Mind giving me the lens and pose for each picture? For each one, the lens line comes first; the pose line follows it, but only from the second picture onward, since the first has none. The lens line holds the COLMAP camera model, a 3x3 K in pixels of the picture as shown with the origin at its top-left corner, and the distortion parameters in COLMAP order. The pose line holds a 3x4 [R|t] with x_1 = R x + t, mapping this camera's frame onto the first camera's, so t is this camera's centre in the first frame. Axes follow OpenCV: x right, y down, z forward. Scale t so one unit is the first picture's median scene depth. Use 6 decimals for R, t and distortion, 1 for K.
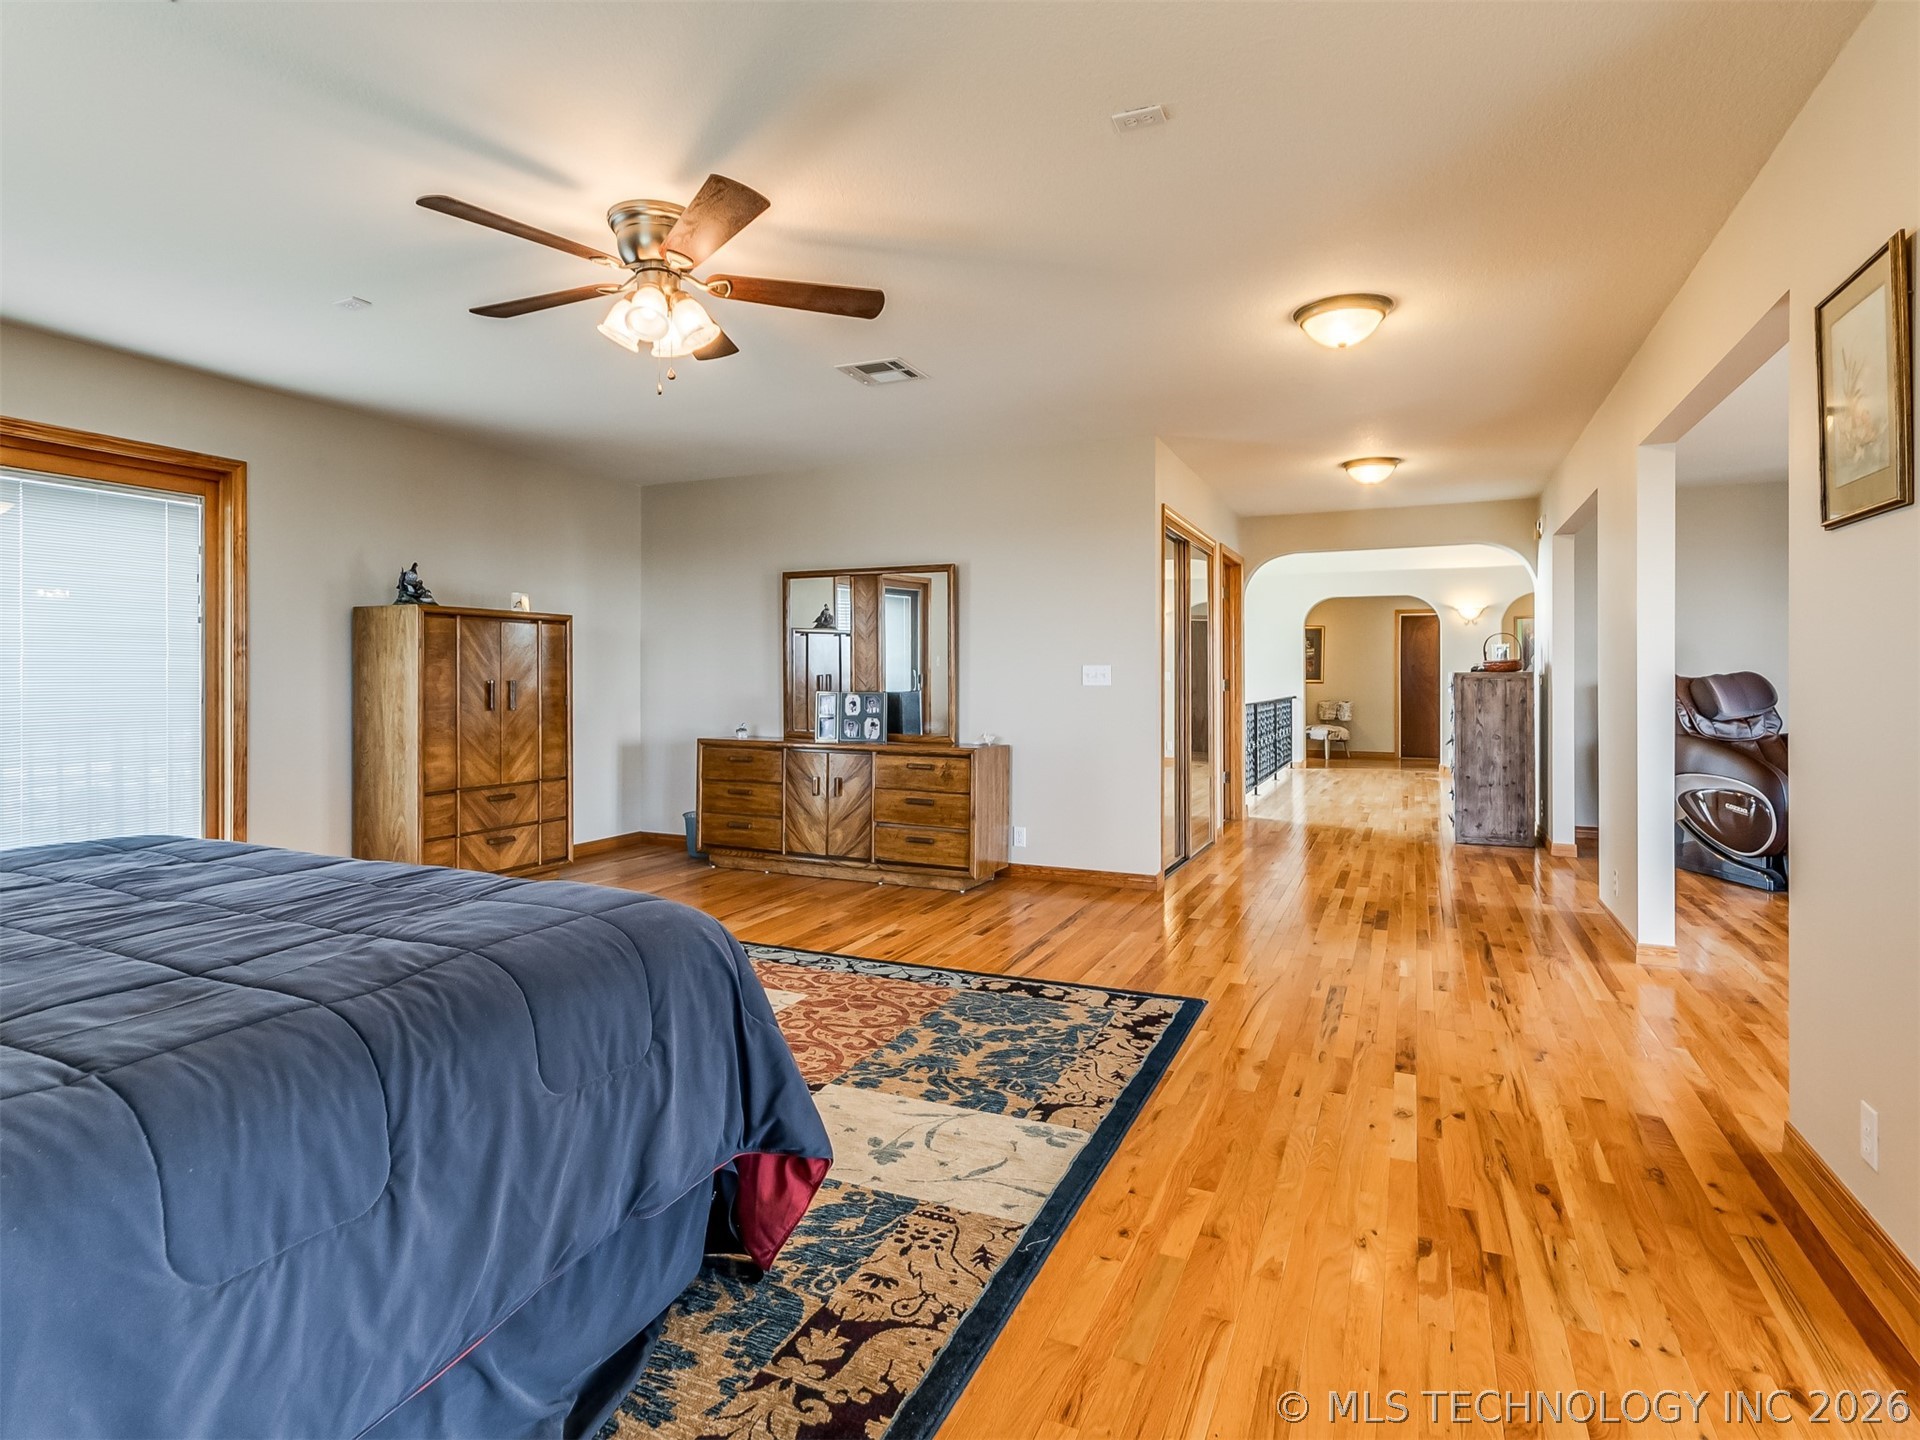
lens RADIAL K [[1009.3, 0, 956.6], [0, 1009.3, 673.9], [0, 0, 1]] dist [-0.009341, 0.001801]
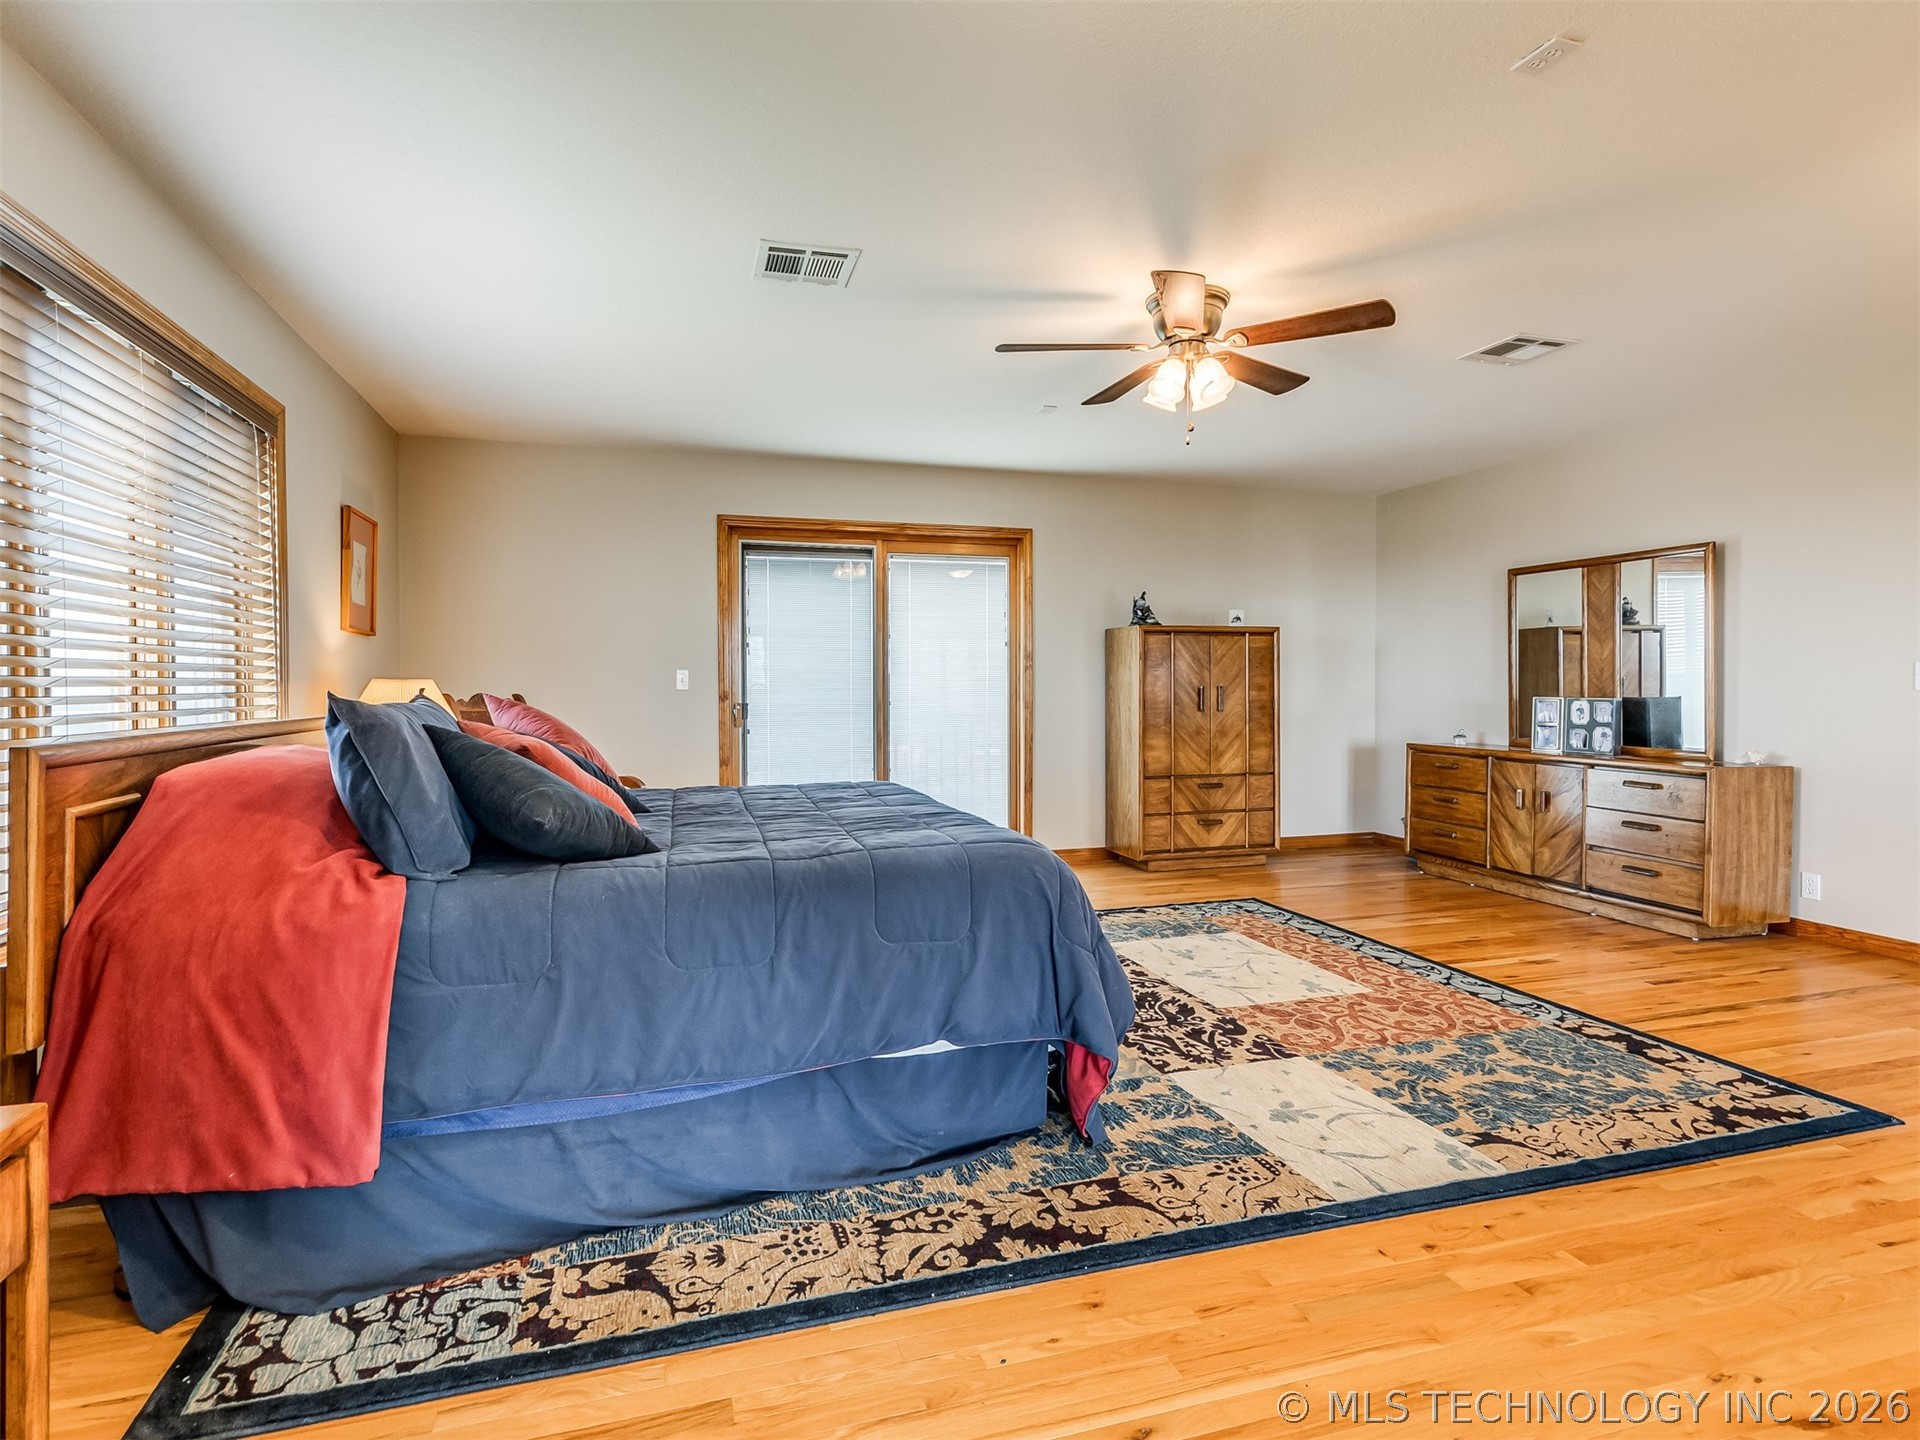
lens RADIAL K [[1005.8, 0, 958.9], [0, 1005.8, 695.5], [0, 0, 1]] dist [-0.003229, 0.001220]
pose [[0.661193, 0.003956, -0.750205, 0.345278], [0.008719, 0.999878, 0.012958, -0.000290], [0.750165, -0.015109, 0.661078, 0.007753]]
